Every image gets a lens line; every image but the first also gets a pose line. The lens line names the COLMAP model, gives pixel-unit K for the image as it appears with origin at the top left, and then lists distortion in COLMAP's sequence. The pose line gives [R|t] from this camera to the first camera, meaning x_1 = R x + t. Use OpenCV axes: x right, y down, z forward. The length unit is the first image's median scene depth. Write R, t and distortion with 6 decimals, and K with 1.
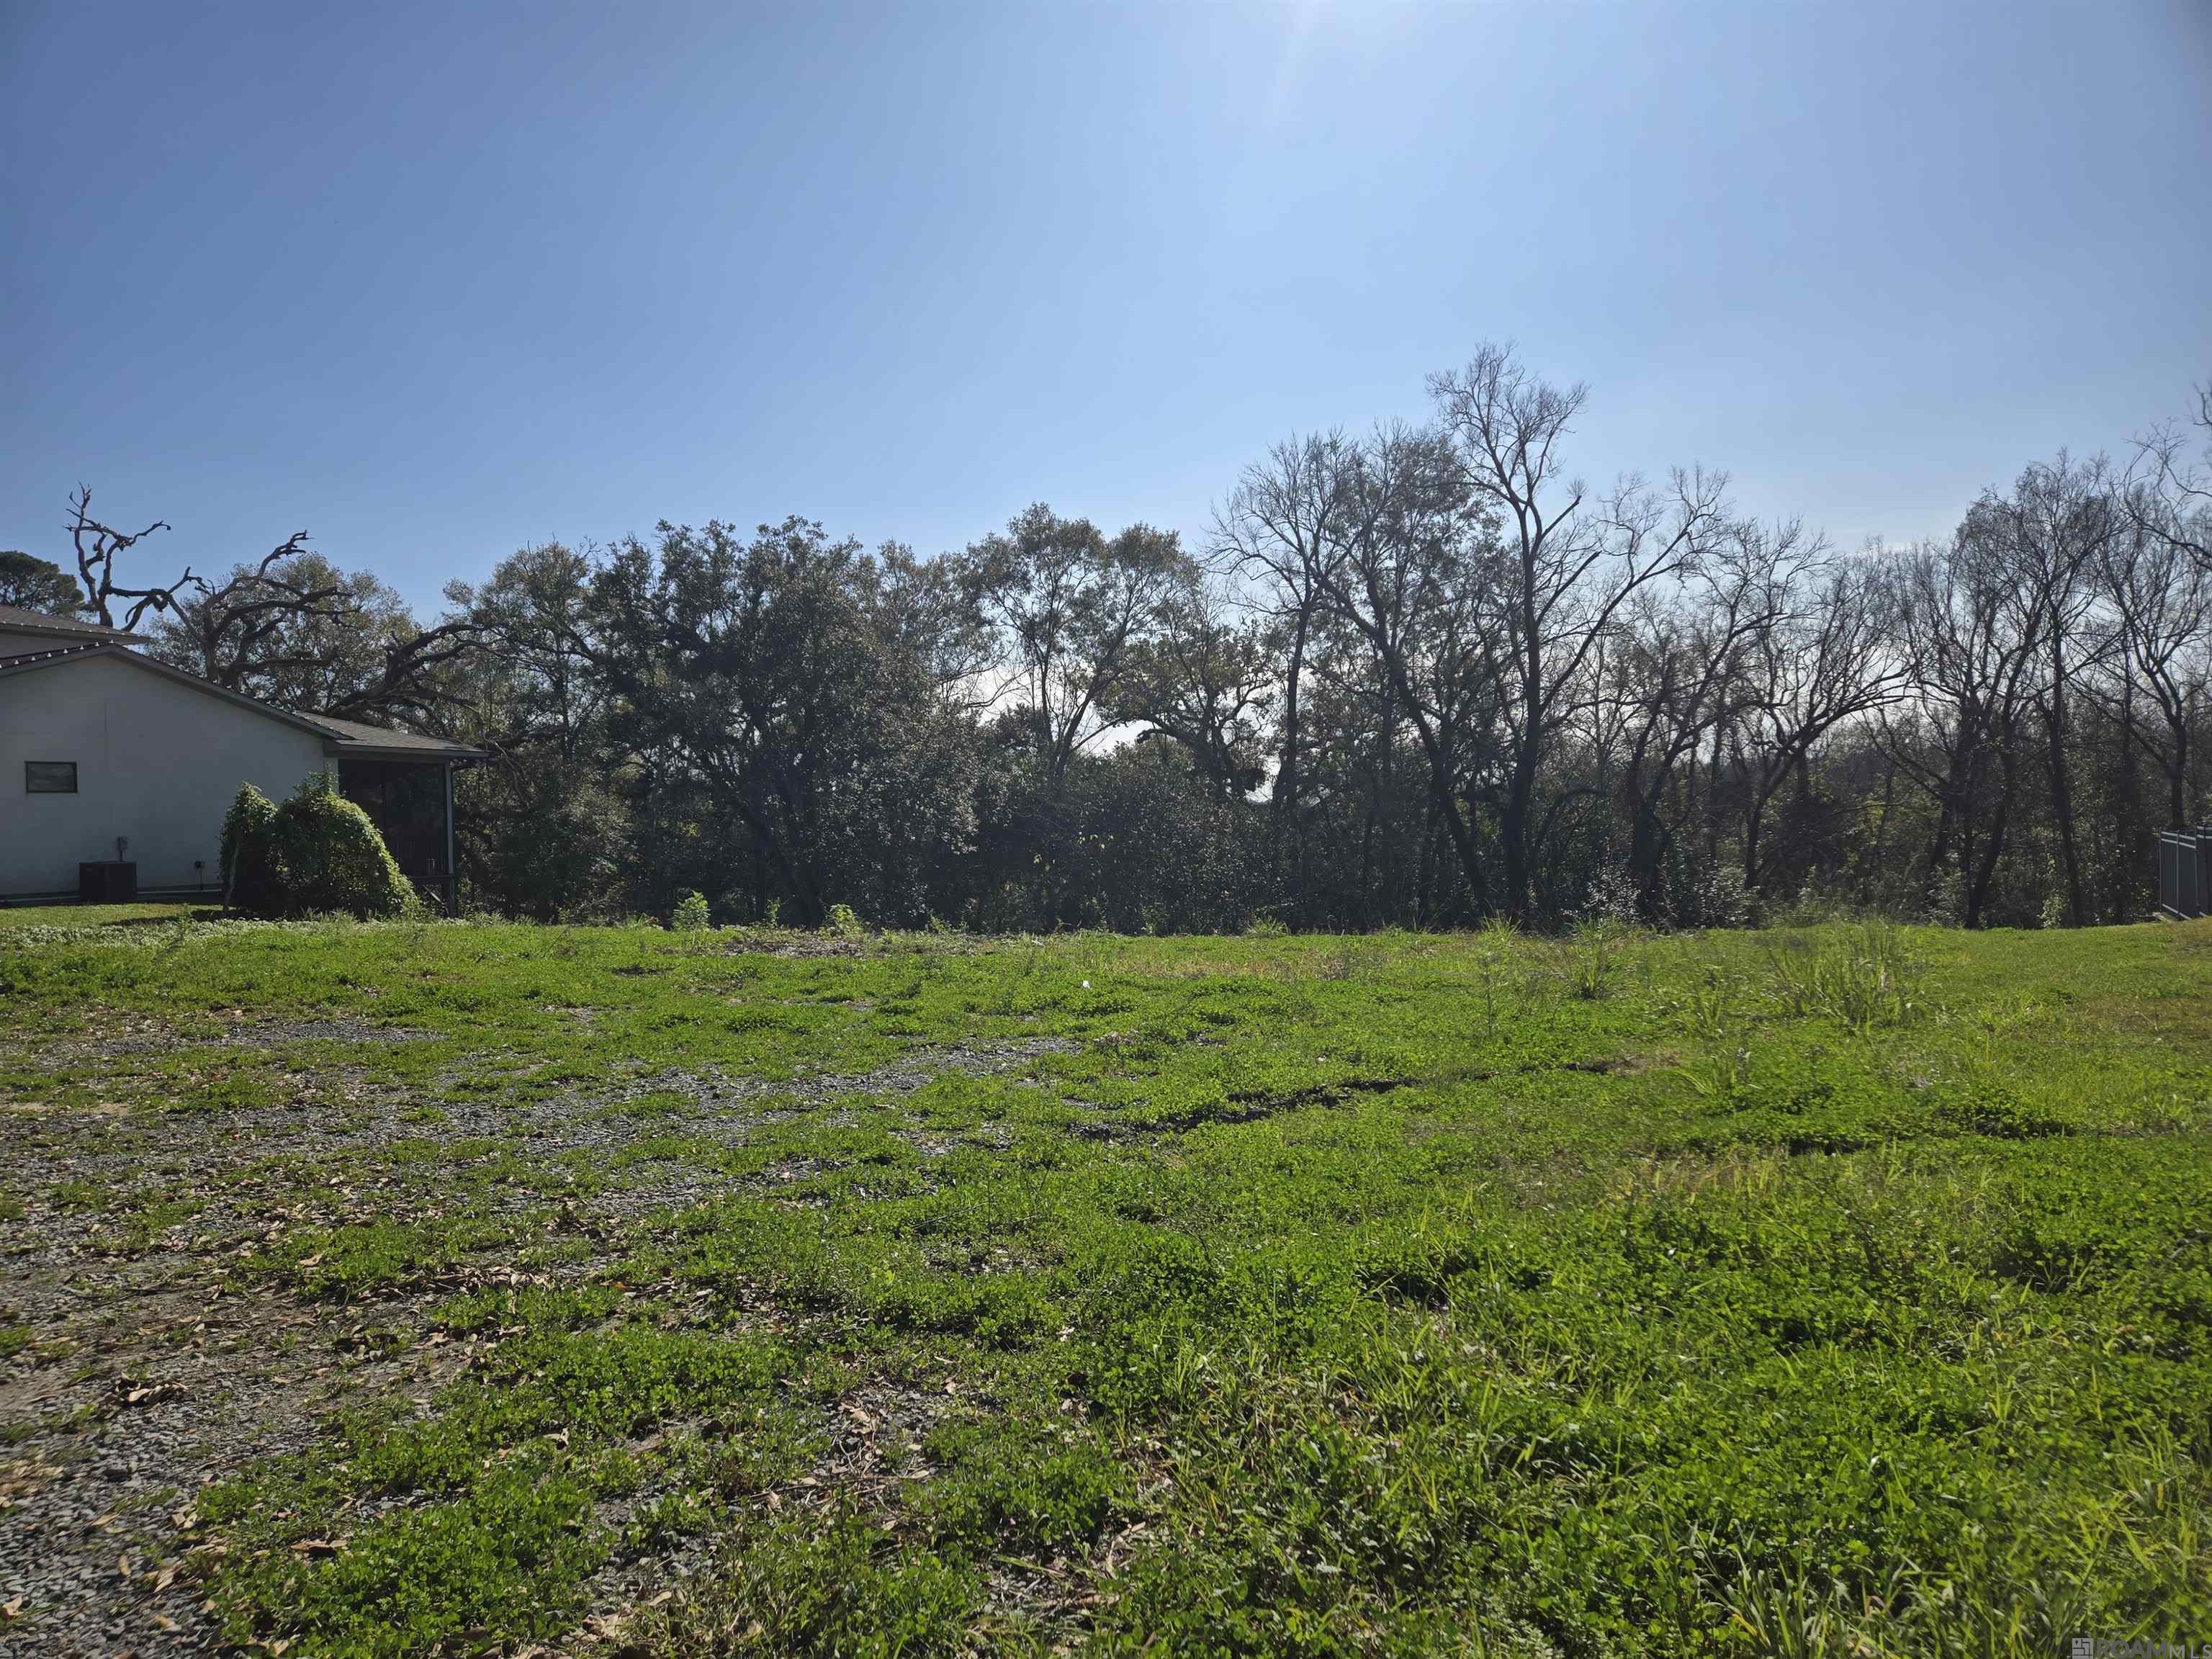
lens RADIAL K [[1500.9, 0, 1106.0], [0, 1500.9, 829.5], [0, 0, 1]] dist [-0.001899, -0.007886]
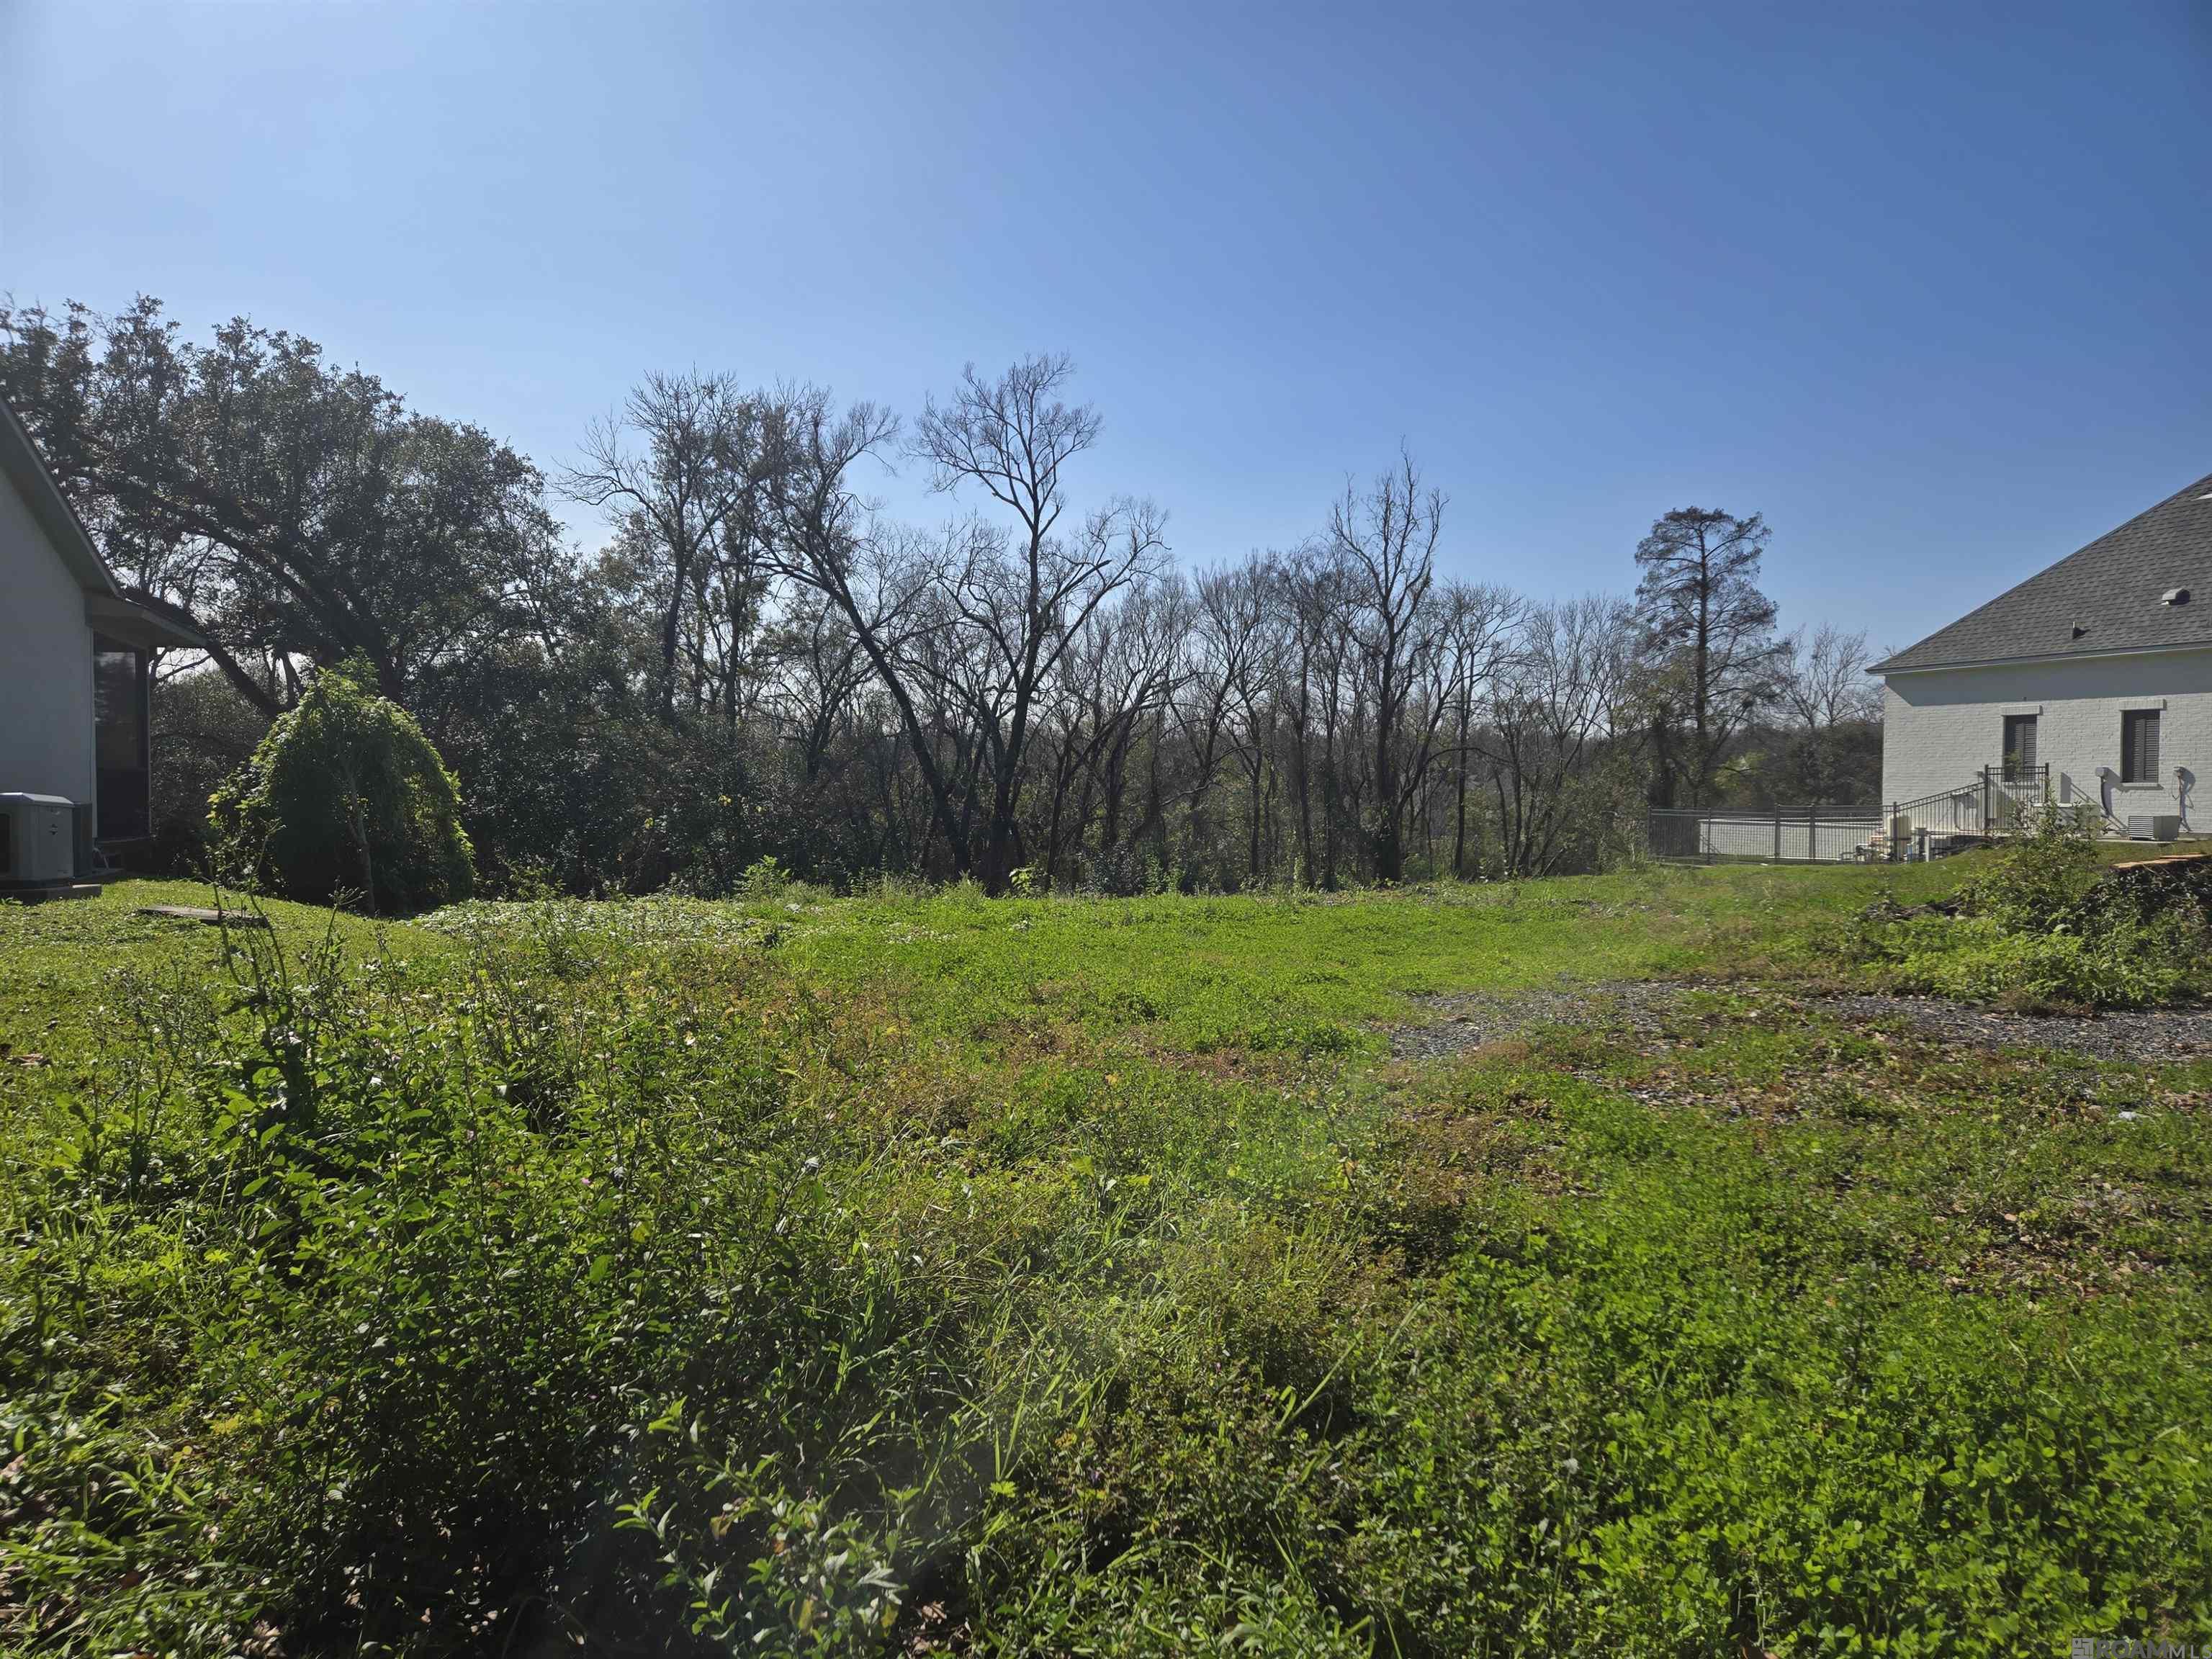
lens RADIAL K [[1480.7, 0, 1104.1], [0, 1480.7, 879.5], [0, 0, 1]] dist [-0.035487, 0.003715]
pose [[0.608795, -0.023609, 0.792976, -0.506263], [-0.013923, 0.999085, 0.040434, 0.011648], [-0.793205, -0.035657, 0.607910, 0.269992]]
